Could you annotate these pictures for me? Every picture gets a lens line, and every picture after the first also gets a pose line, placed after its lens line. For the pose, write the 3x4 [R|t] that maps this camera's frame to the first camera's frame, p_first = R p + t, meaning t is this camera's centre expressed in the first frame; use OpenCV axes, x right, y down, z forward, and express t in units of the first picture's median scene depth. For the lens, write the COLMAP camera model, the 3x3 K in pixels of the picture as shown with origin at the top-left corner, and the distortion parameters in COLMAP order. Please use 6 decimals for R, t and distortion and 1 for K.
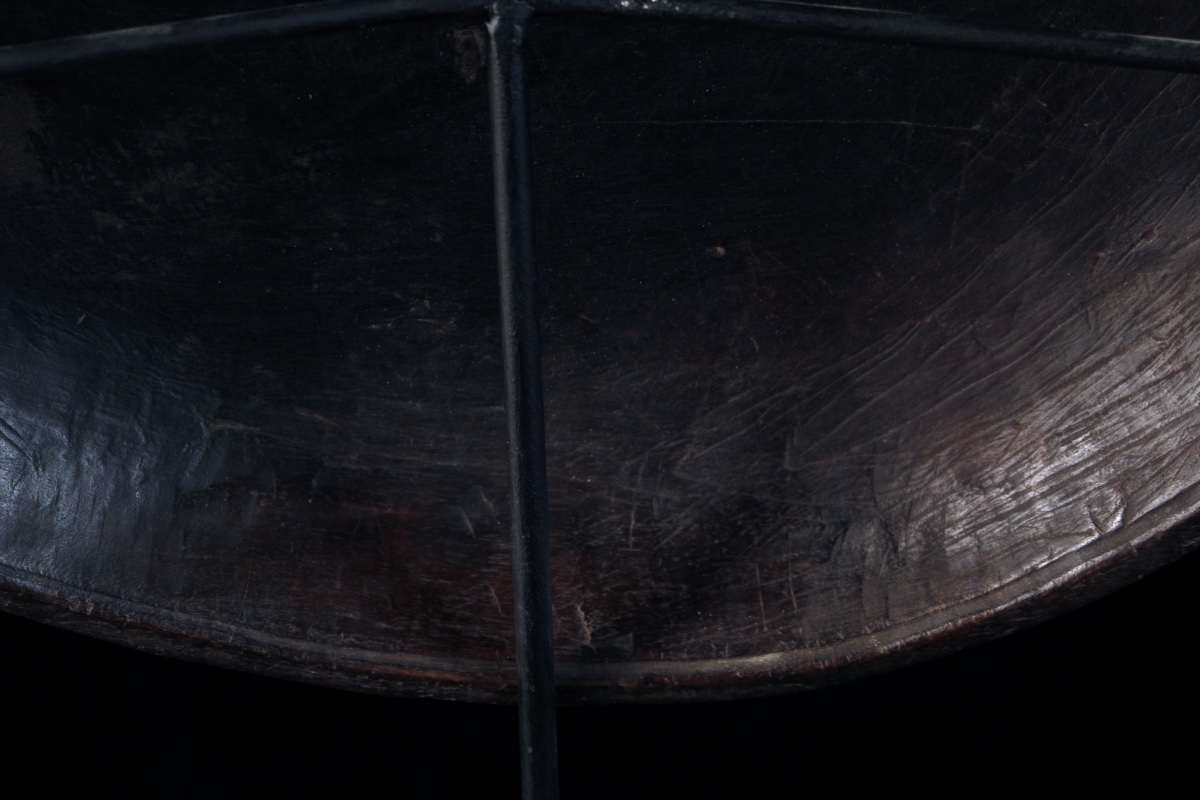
lens RADIAL K [[2856.7, 0, 605.1], [0, 2856.7, 403.1], [0, 0, 1]] dist [0.038233, 0.000000]
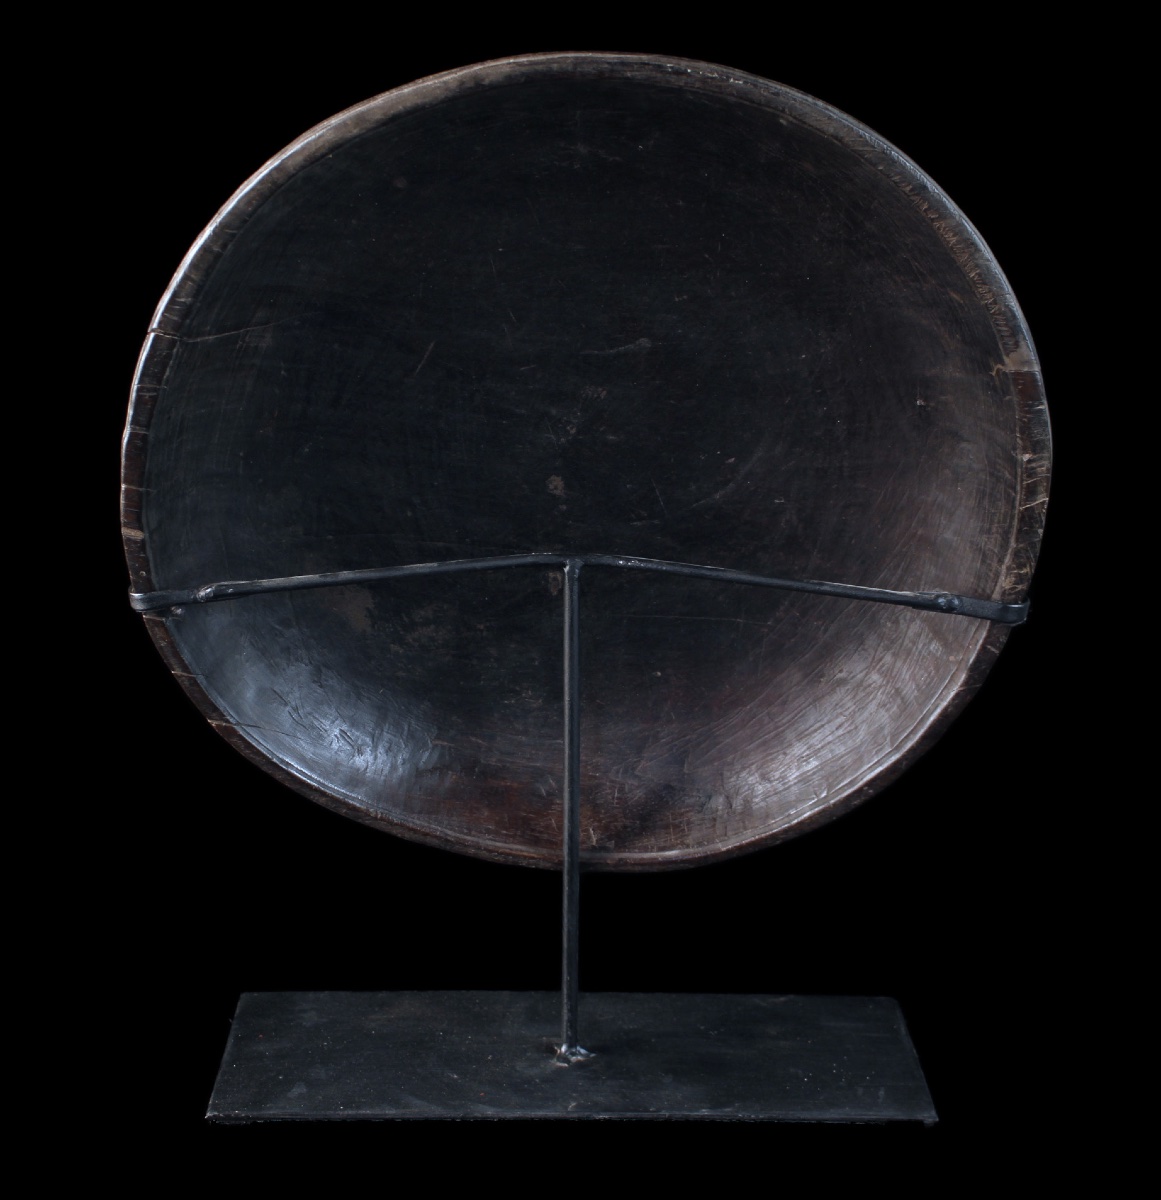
lens RADIAL K [[1720.4, 0, 577.7], [0, 1720.4, 599.1], [0, 0, 1]] dist [0.026788, 0.000000]
pose [[0.998983, 0.039760, -0.021261, 0.002158], [-0.042222, 0.990386, -0.131733, 0.073762], [0.015819, 0.132497, 0.991057, -0.387367]]
